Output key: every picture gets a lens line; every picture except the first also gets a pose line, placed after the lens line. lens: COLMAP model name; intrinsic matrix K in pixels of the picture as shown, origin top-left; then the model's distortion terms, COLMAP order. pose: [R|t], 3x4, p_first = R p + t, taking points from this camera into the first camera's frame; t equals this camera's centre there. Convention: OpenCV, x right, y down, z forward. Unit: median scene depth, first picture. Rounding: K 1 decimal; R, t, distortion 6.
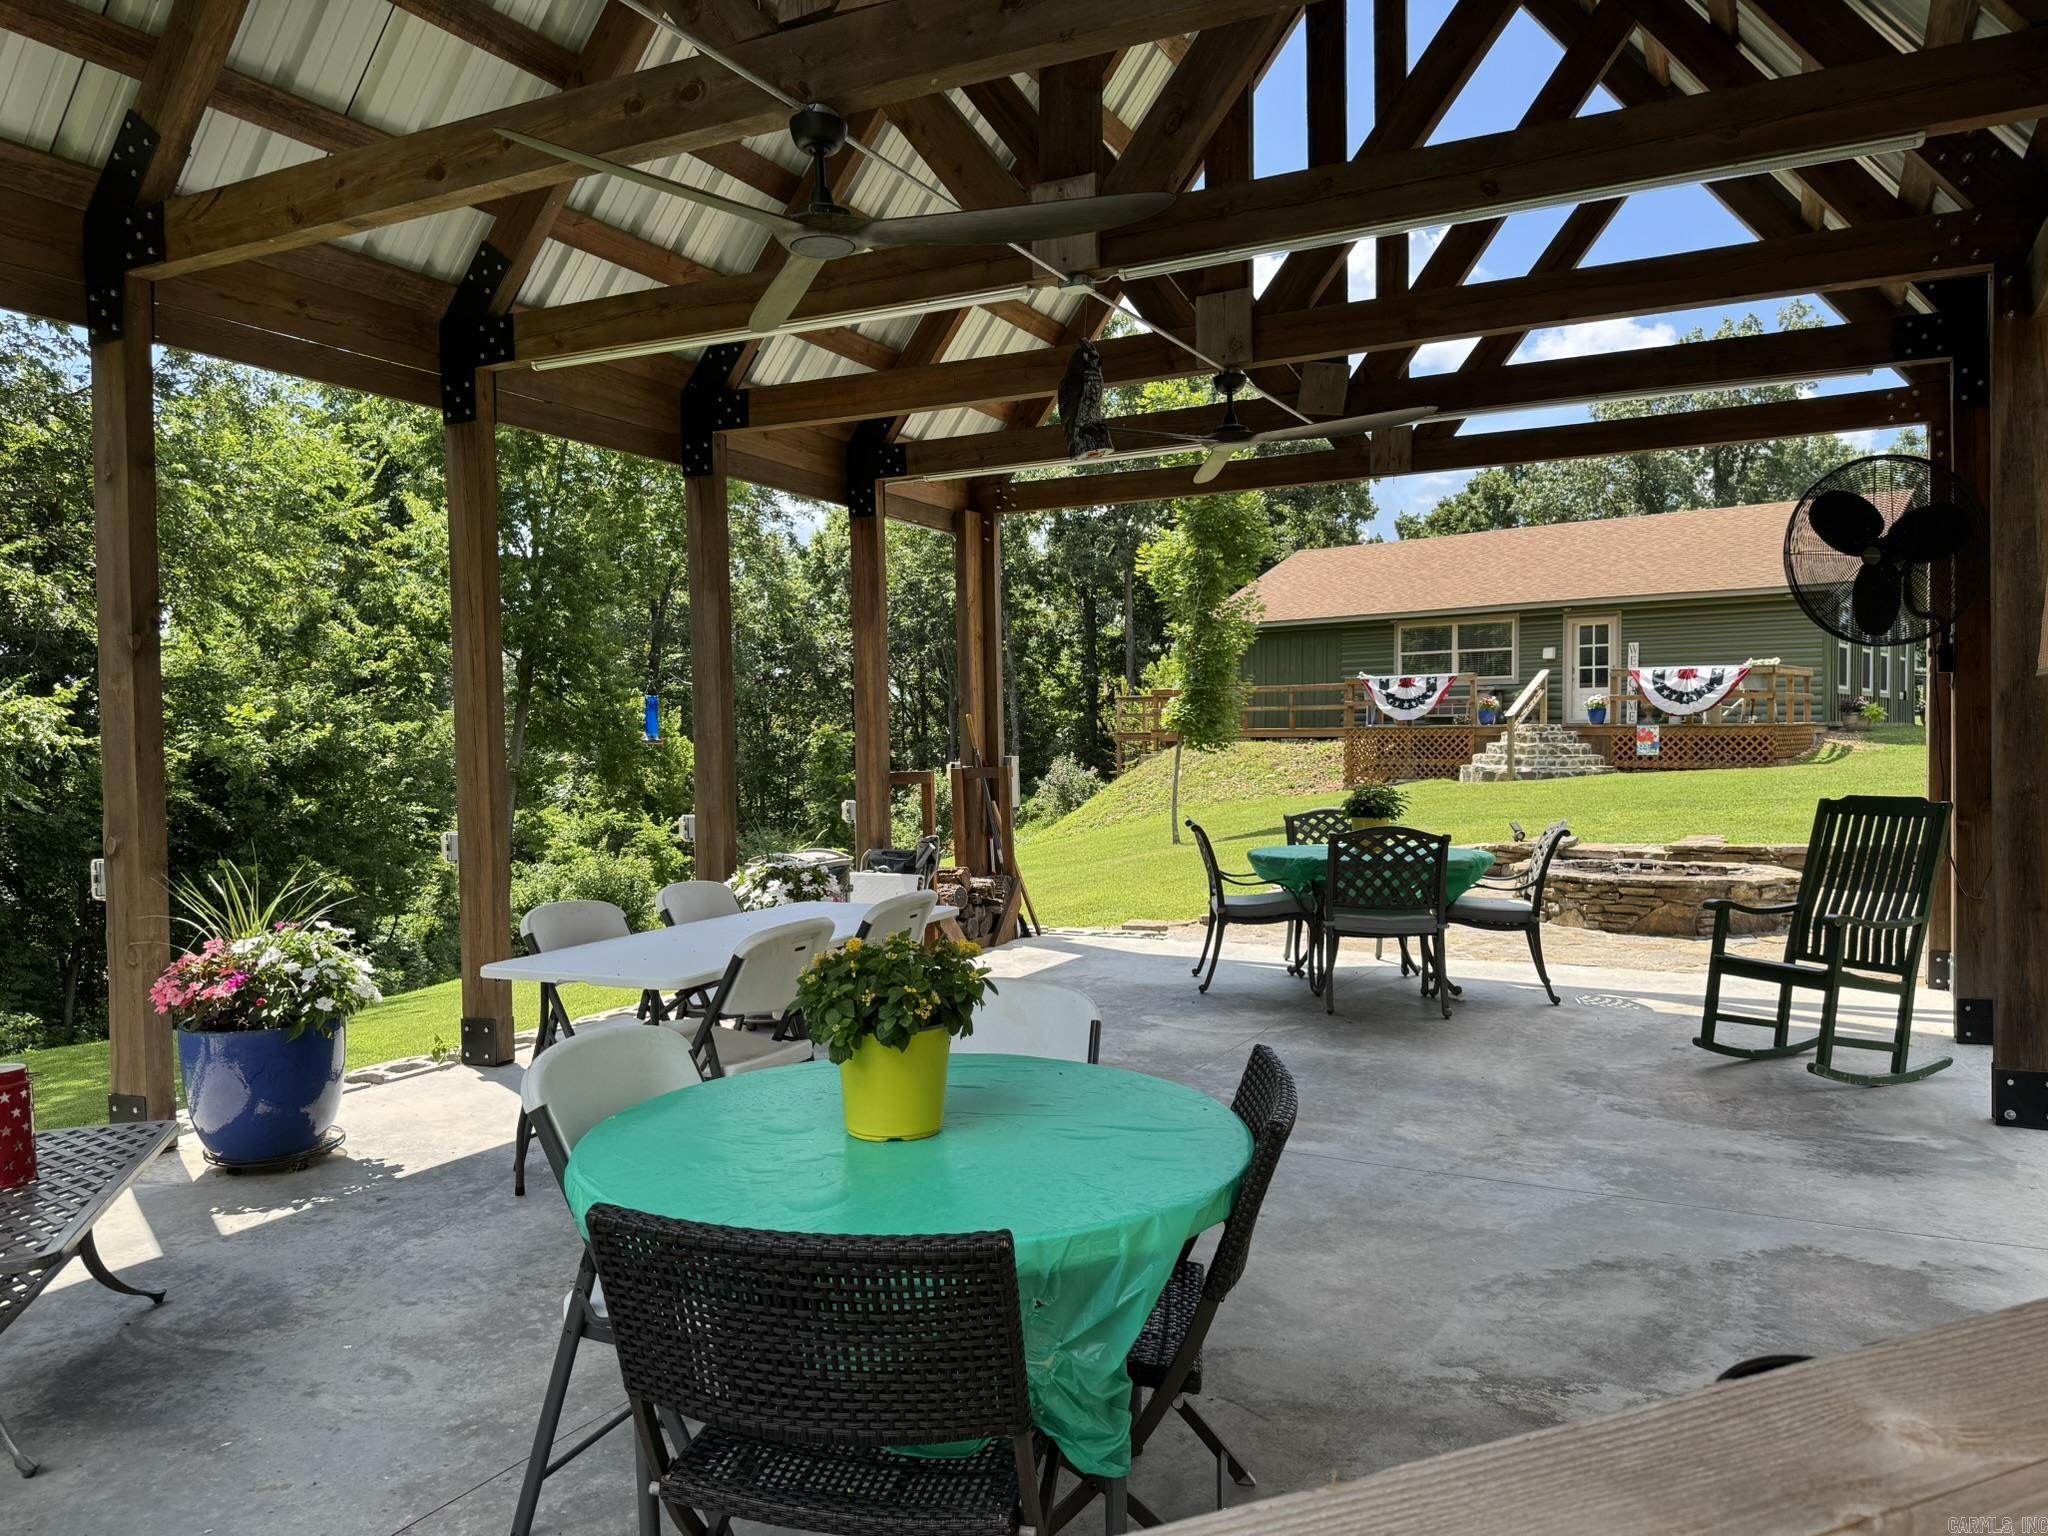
lens RADIAL K [[1462.2, 0, 1035.6], [0, 1462.2, 777.4], [0, 0, 1]] dist [0.042956, -0.033188]
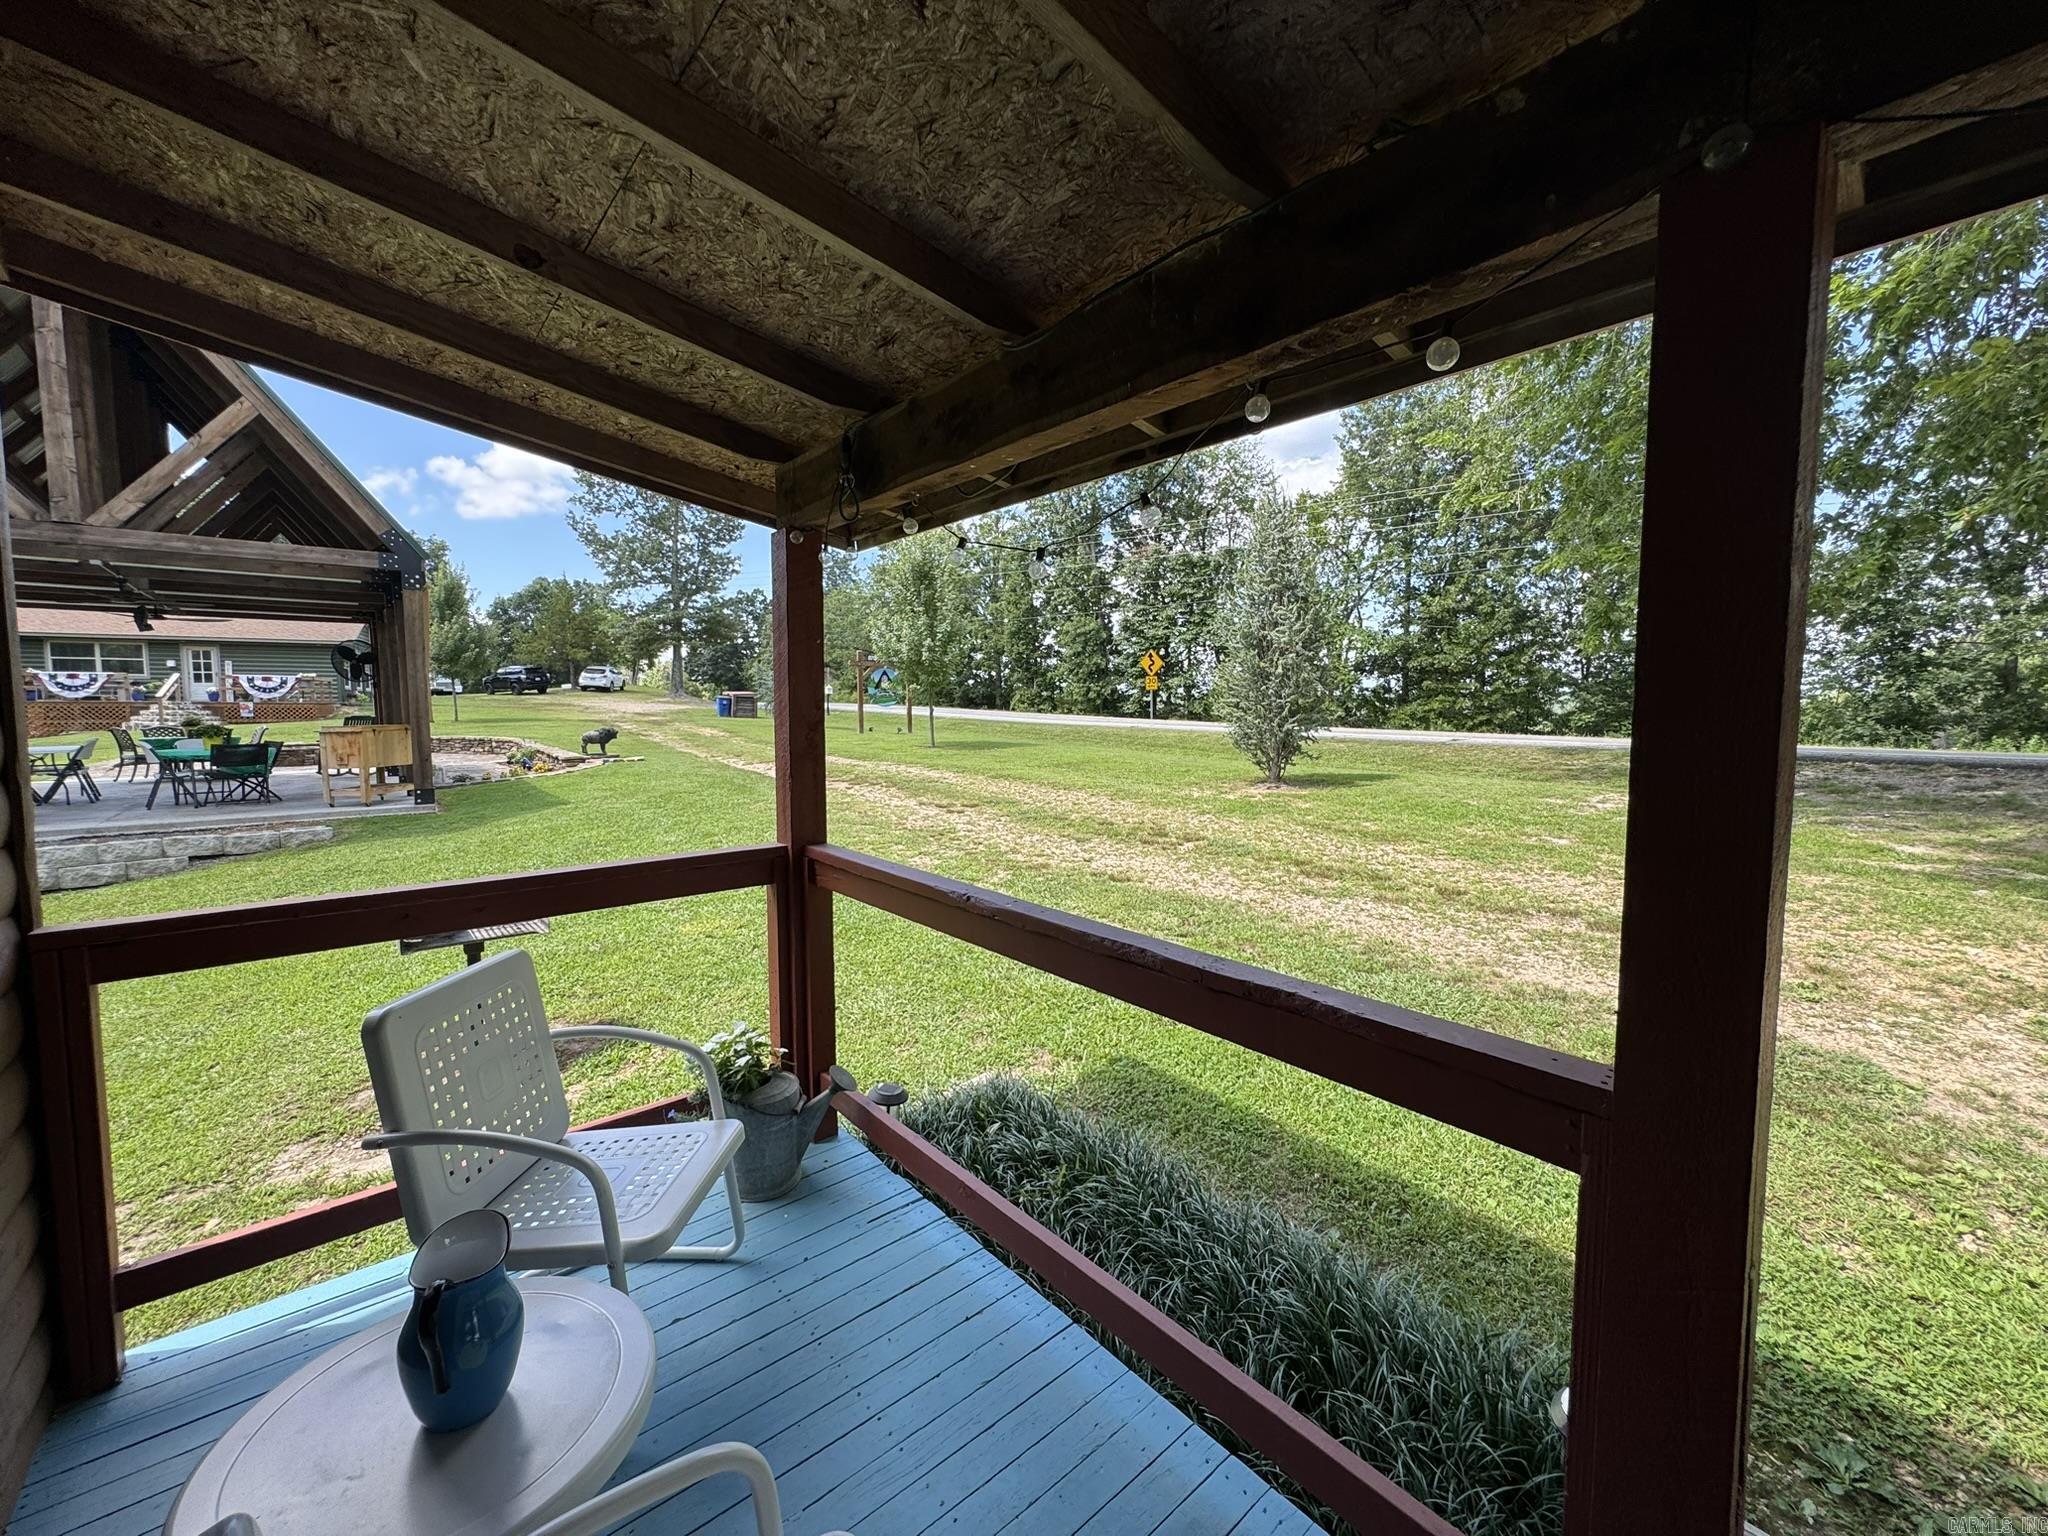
lens RADIAL K [[827.1, 0, 1026.1], [0, 827.1, 761.3], [0, 0, 1]] dist [-0.000392, -0.000426]
pose [[0.375080, -0.052218, 0.925521, -0.248989], [0.024398, 0.998622, 0.046455, 0.019896], [-0.926671, 0.005157, 0.375837, -0.454117]]
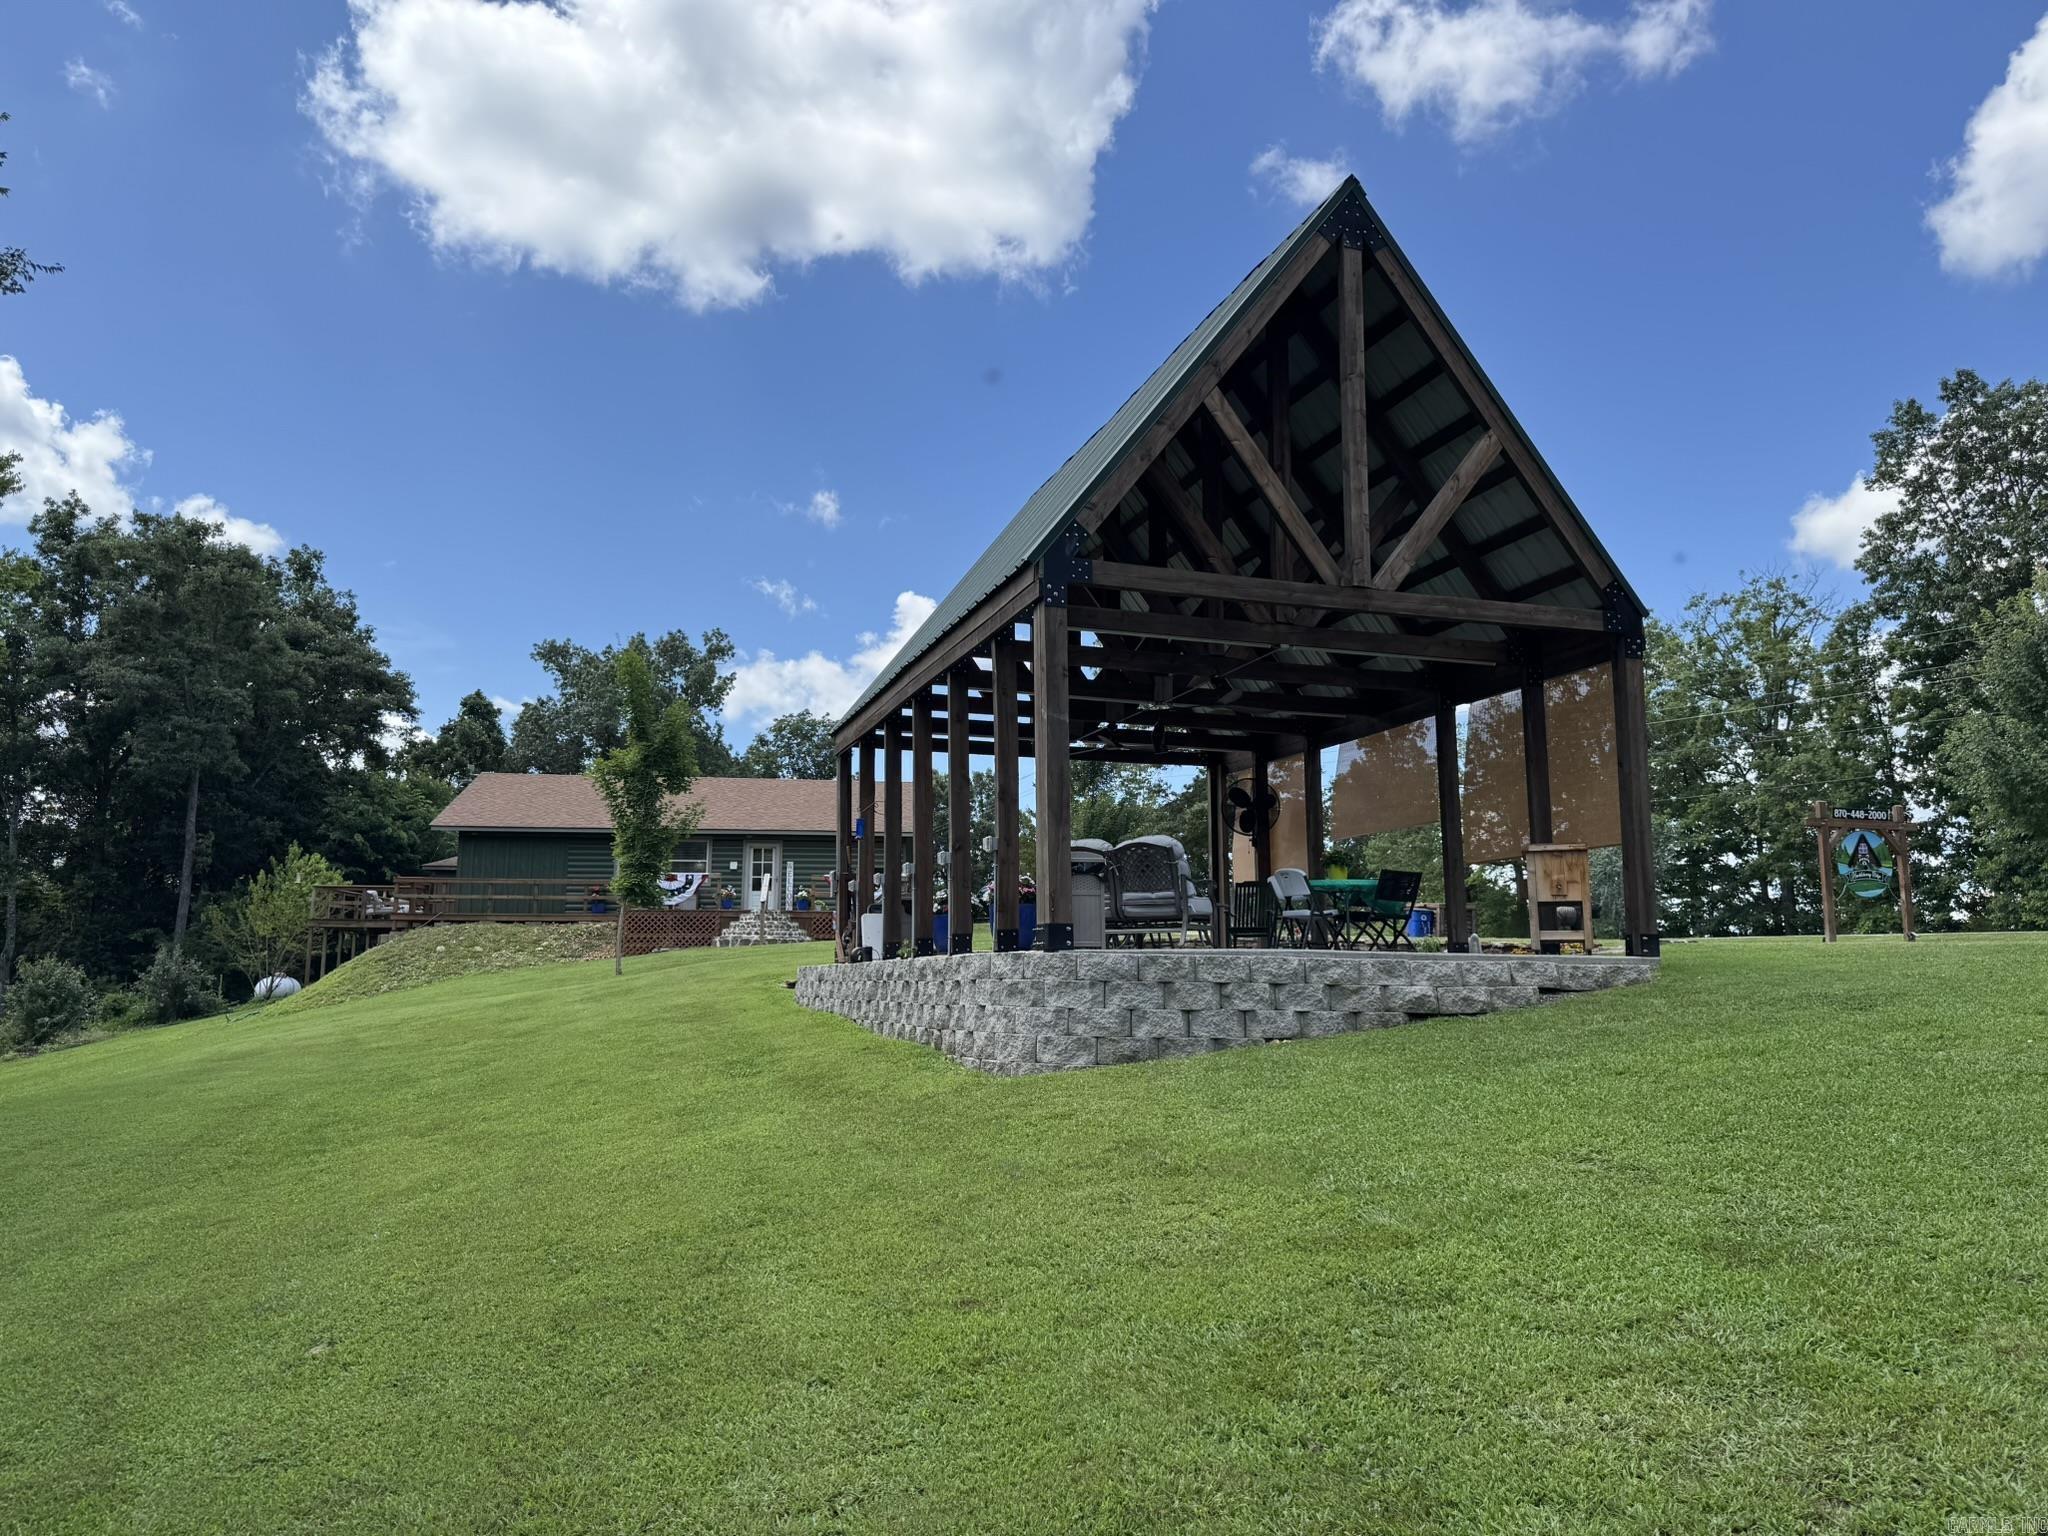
lens RADIAL K [[1462.2, 0, 1010.9], [0, 1462.2, 767.7], [0, 0, 1]] dist [0.042956, -0.033188]
pose [[0.709097, 0.113723, 0.695880, -0.510499], [0.009995, 0.985188, -0.171186, 0.075654], [-0.705040, 0.128343, 0.697457, -0.222717]]
